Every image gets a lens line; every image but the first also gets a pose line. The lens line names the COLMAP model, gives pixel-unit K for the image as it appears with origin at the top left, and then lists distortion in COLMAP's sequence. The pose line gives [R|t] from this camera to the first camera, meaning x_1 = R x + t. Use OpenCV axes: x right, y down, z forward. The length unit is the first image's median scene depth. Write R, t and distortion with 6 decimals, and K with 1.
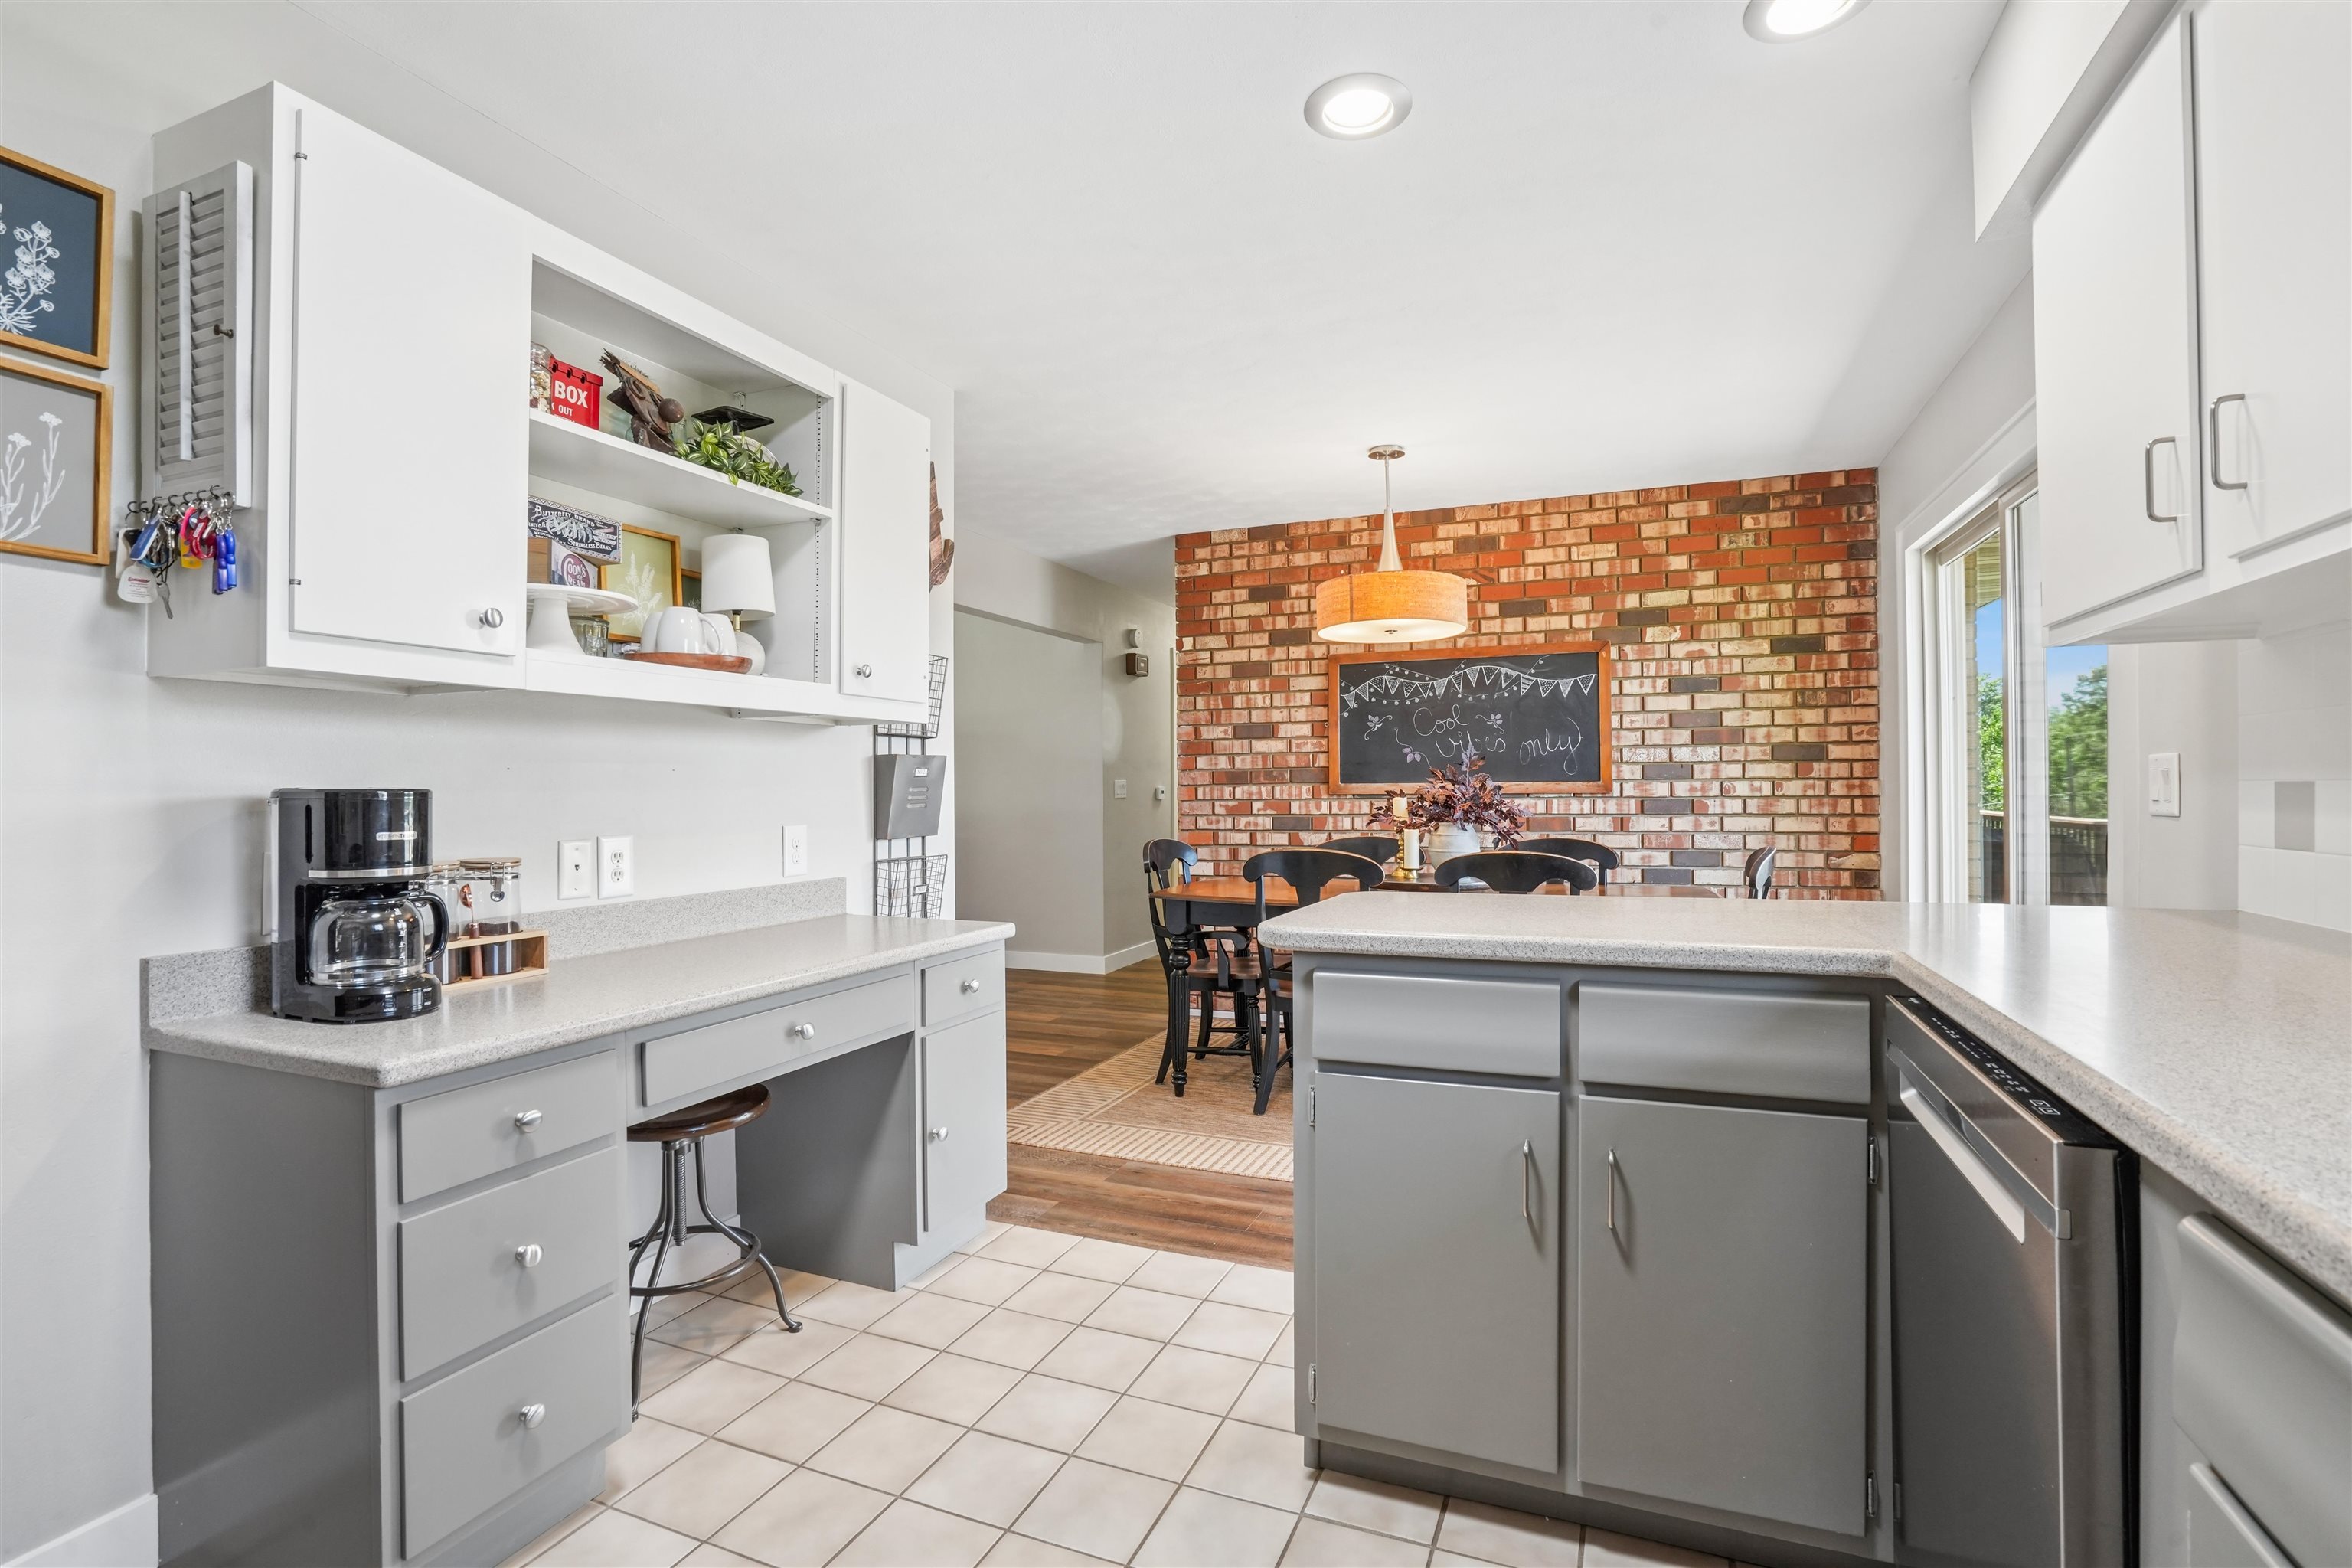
lens RADIAL K [[1079.0, 0, 1182.0], [0, 1079.0, 780.8], [0, 0, 1]] dist [-0.004914, 0.000075]
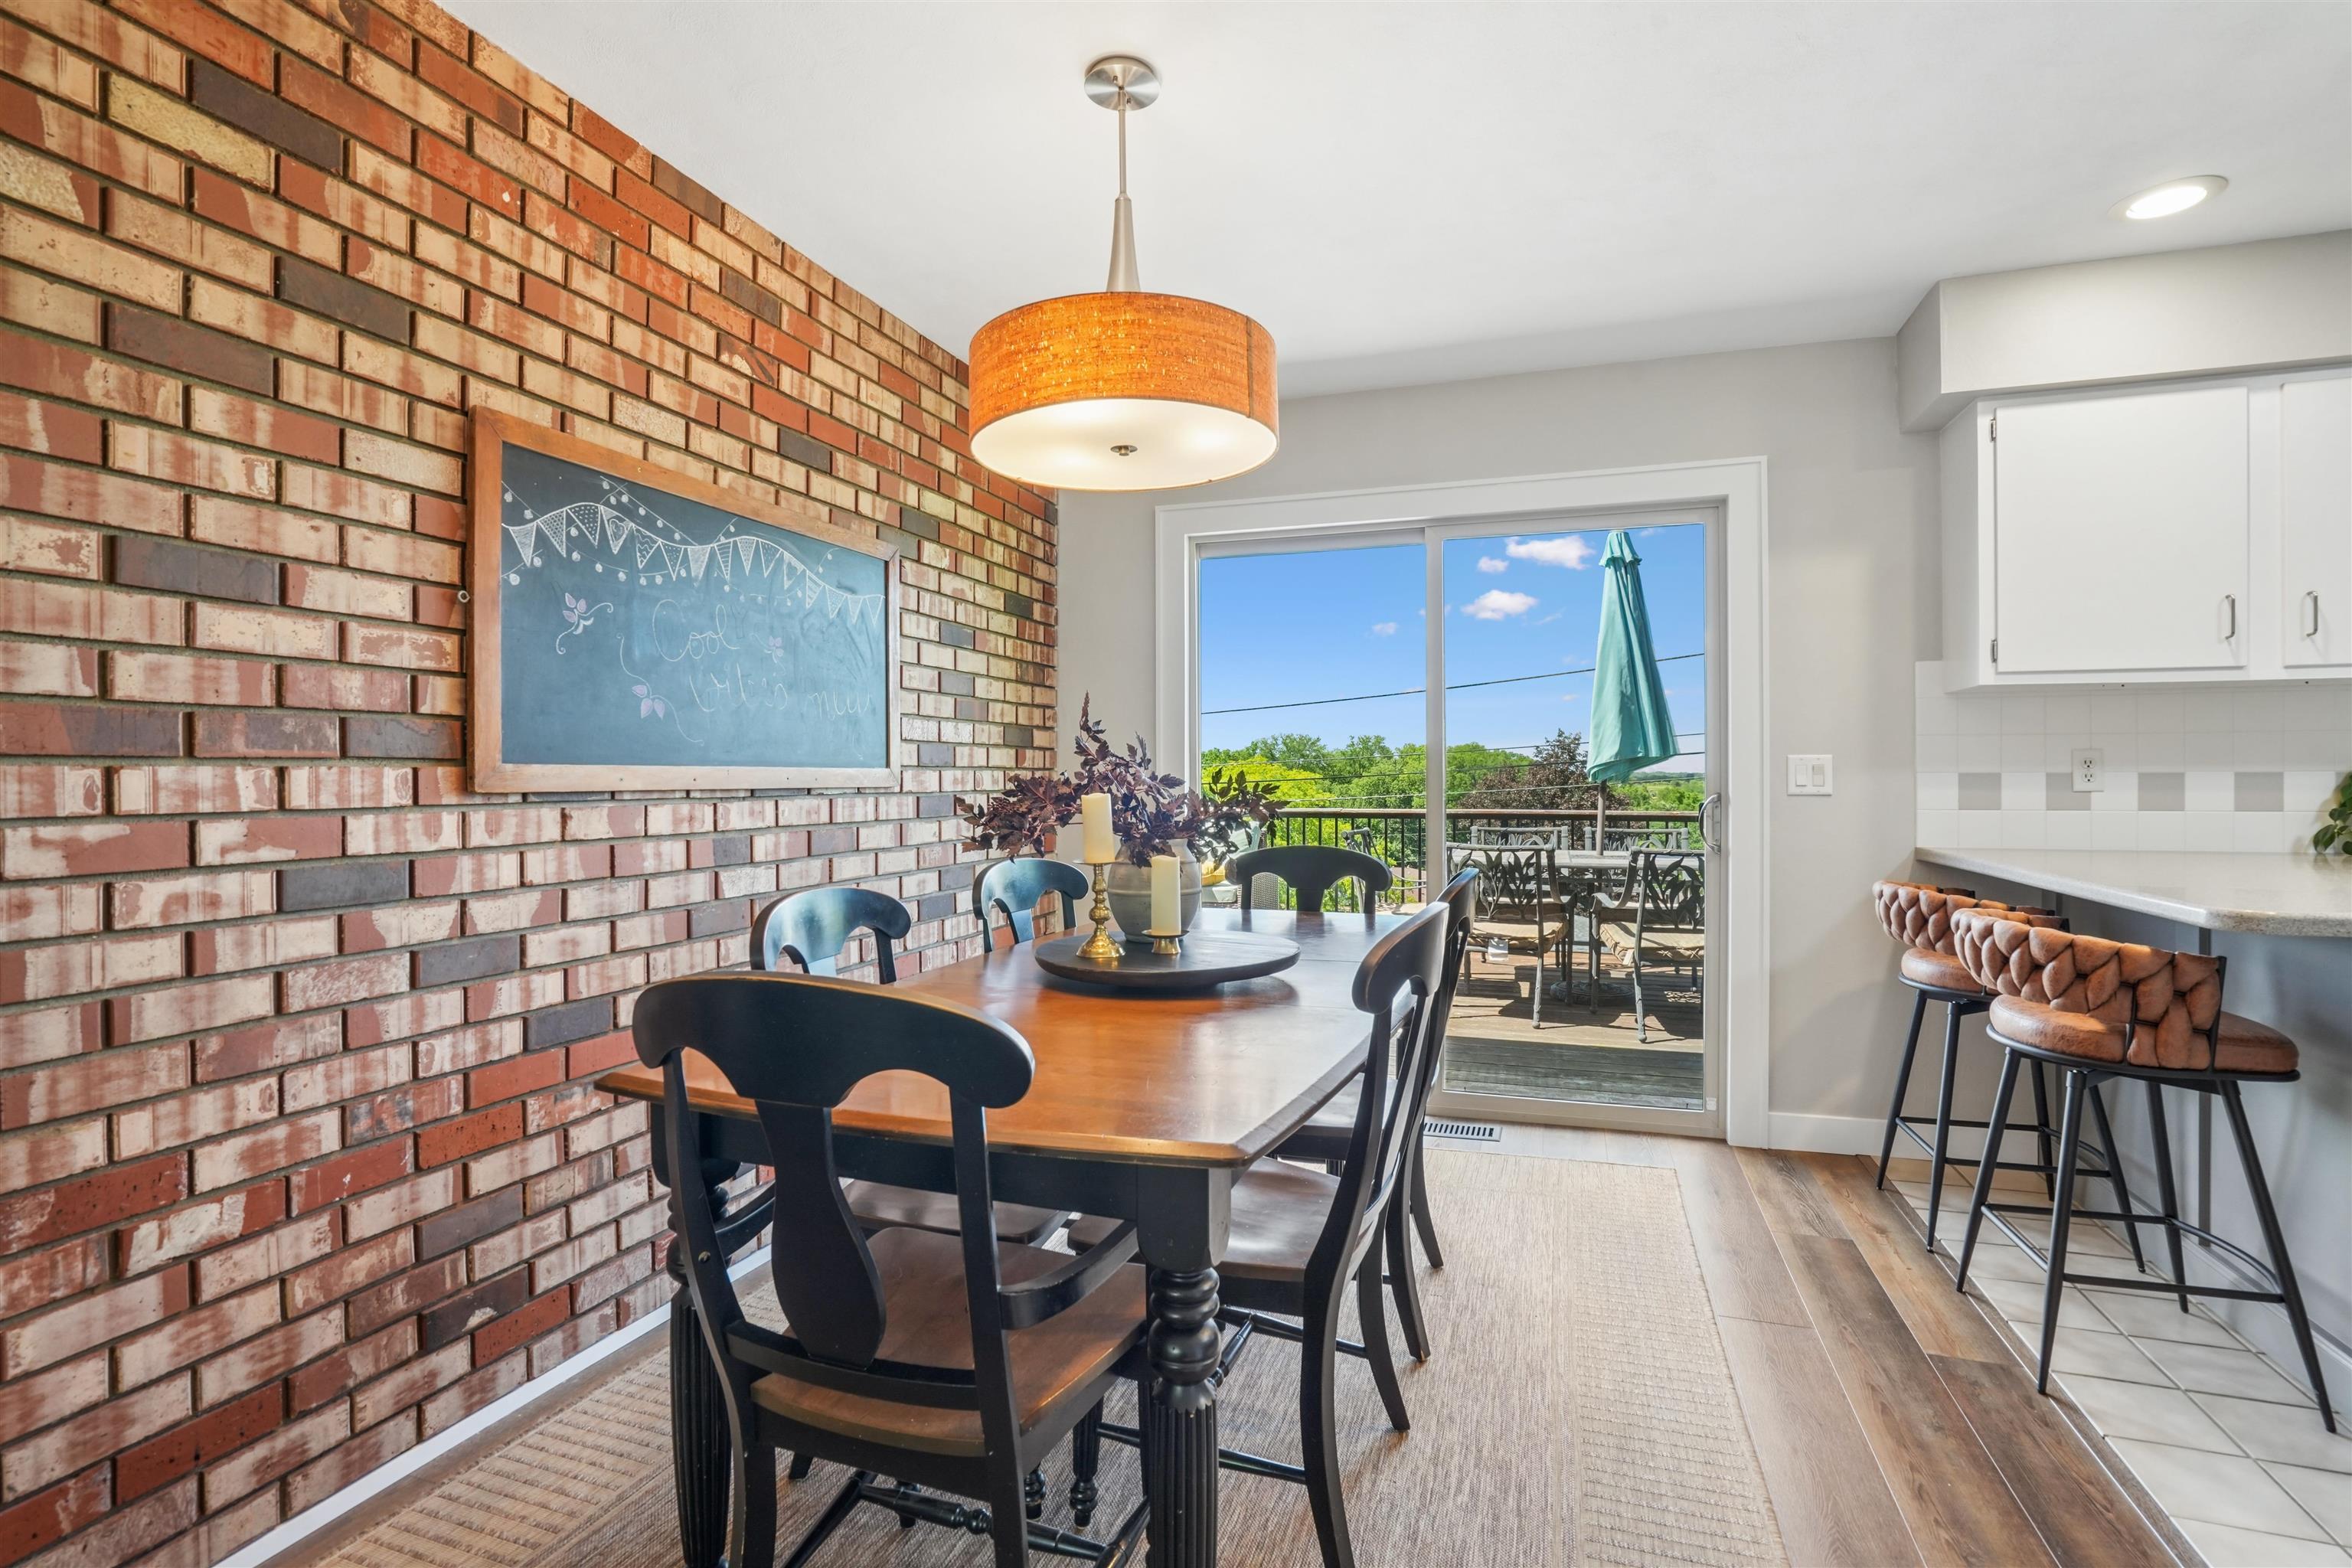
lens RADIAL K [[1104.5, 0, 1137.0], [0, 1104.5, 777.4], [0, 0, 1]] dist [-0.061444, 0.029231]
pose [[-0.042561, 0.006761, 0.999071, -0.232953], [-0.005883, 0.999958, -0.007018, 0.008679], [-0.999077, -0.006176, -0.042519, 0.803354]]
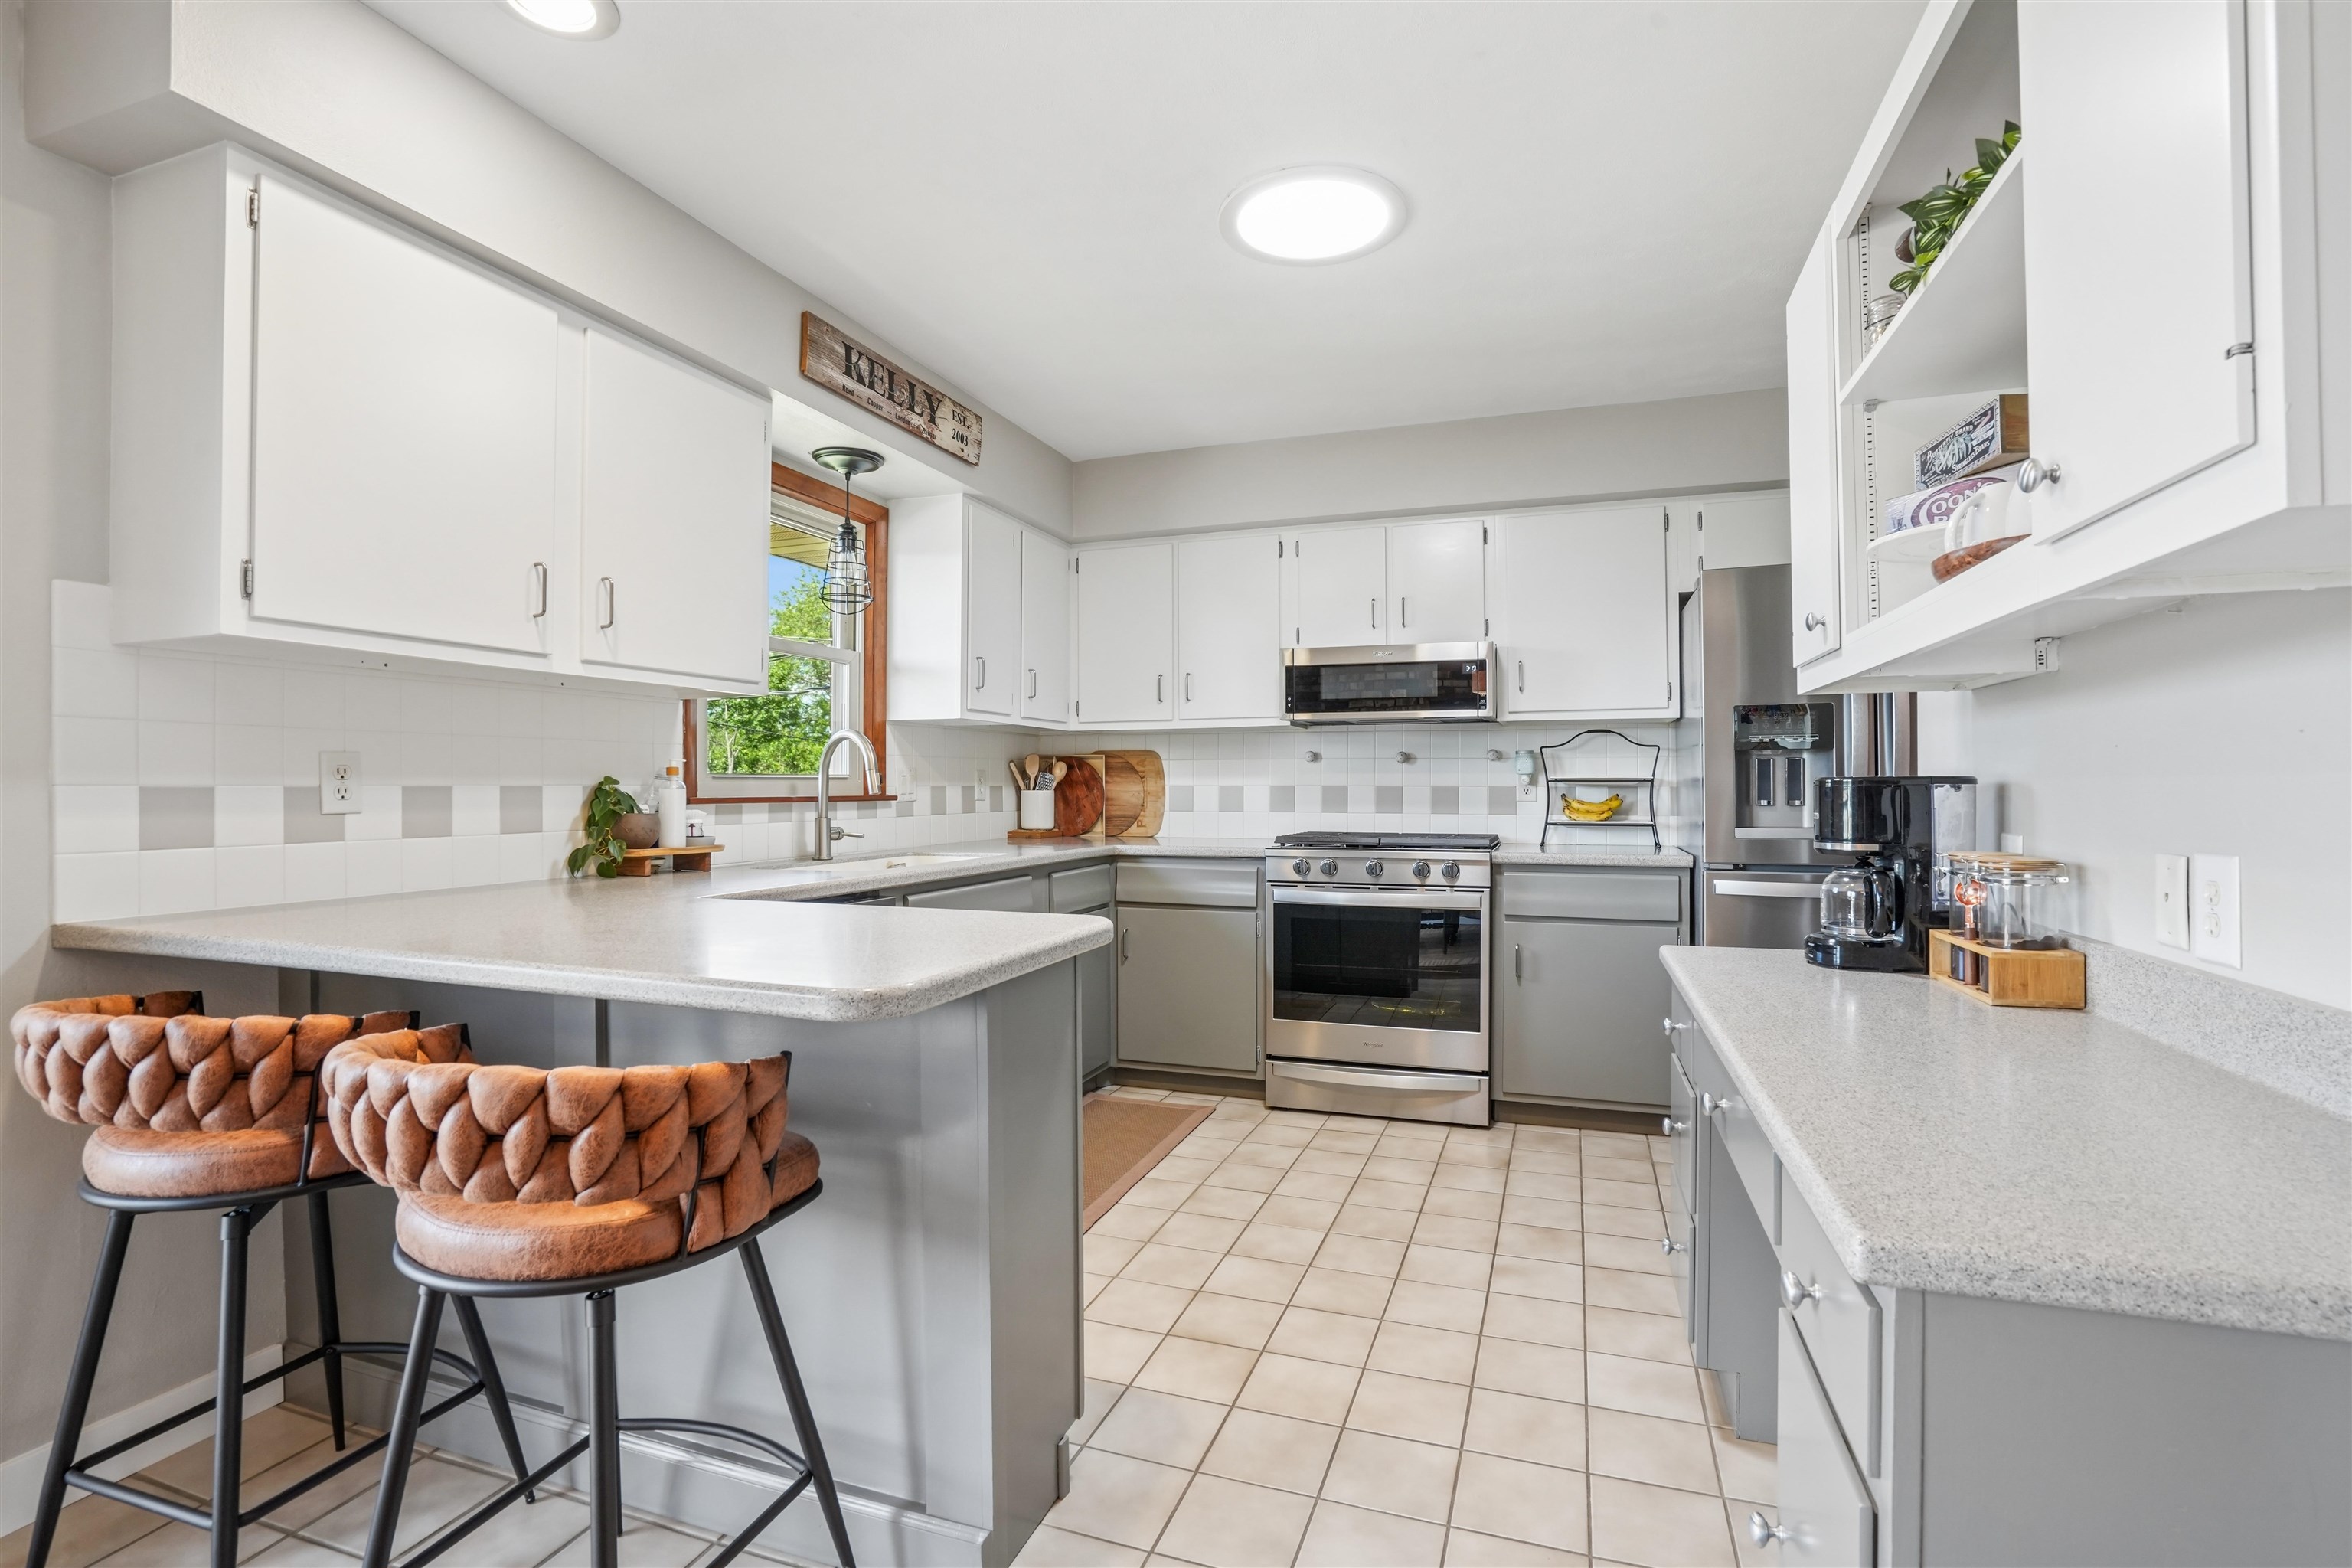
lens RADIAL K [[1079.0, 0, 1182.0], [0, 1079.0, 780.8], [0, 0, 1]] dist [-0.004914, 0.000075]
pose [[-0.999031, 0.010827, -0.042656, 0.017327], [0.011432, 0.999837, -0.013956, 0.006175], [0.042498, -0.014431, -0.998992, 0.683778]]
